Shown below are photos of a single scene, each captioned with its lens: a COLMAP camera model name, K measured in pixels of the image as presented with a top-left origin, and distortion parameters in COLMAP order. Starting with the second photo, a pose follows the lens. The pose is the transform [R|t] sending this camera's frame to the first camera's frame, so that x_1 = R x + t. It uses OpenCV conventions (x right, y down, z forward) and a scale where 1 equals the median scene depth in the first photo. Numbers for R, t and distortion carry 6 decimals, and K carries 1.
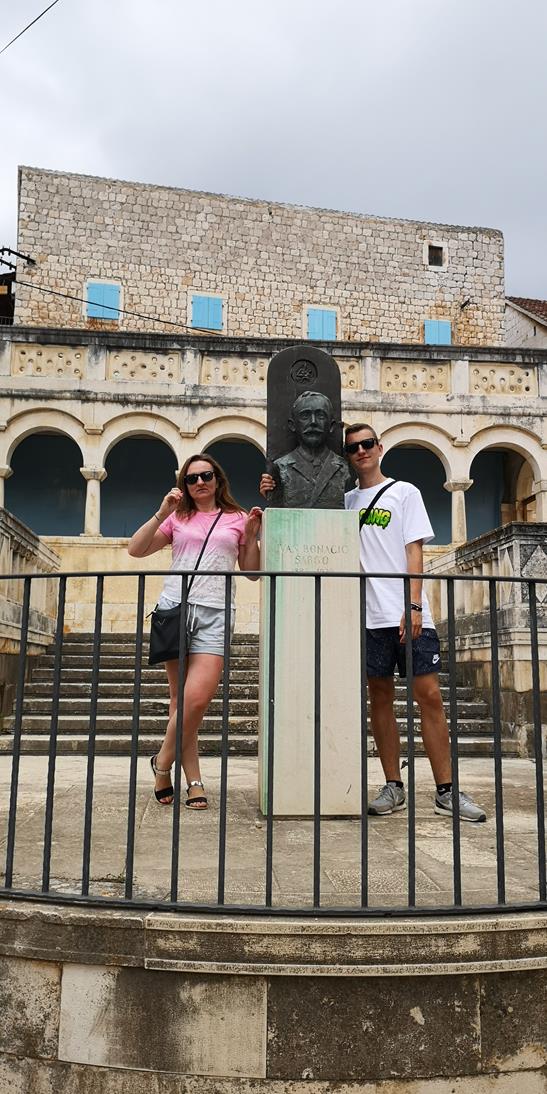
lens RADIAL K [[819.9, 0, 255.7], [0, 819.9, 527.4], [0, 0, 1]] dist [0.041926, -0.041169]
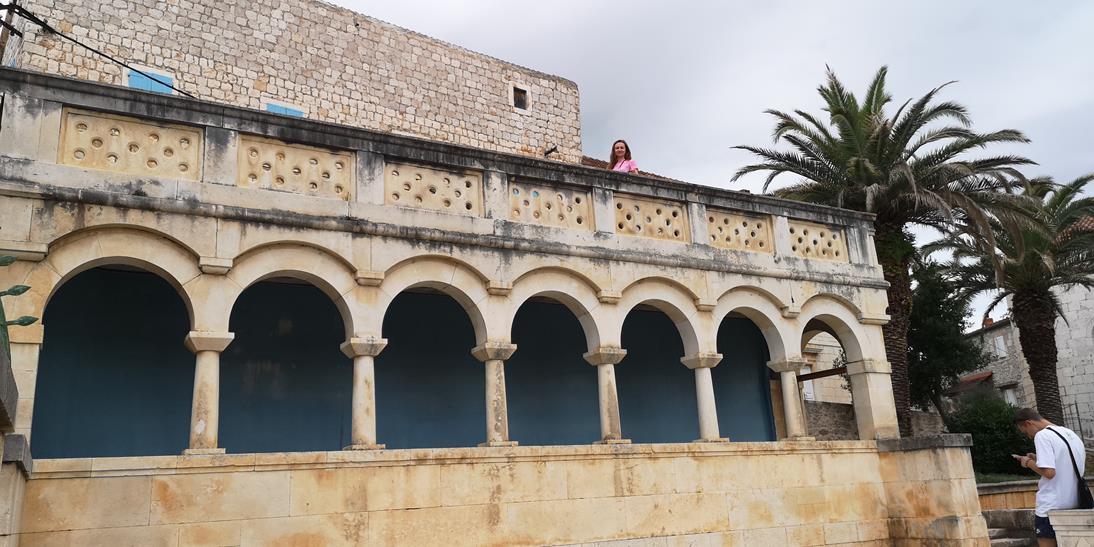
lens RADIAL K [[819.9, 0, 543.3], [0, 819.9, 272.0], [0, 0, 1]] dist [0.041926, -0.041169]
pose [[0.911749, 0.049332, 0.407776, -0.319628], [-0.003009, 0.993537, -0.113467, -0.048772], [-0.410738, 0.102226, 0.906005, 0.339222]]
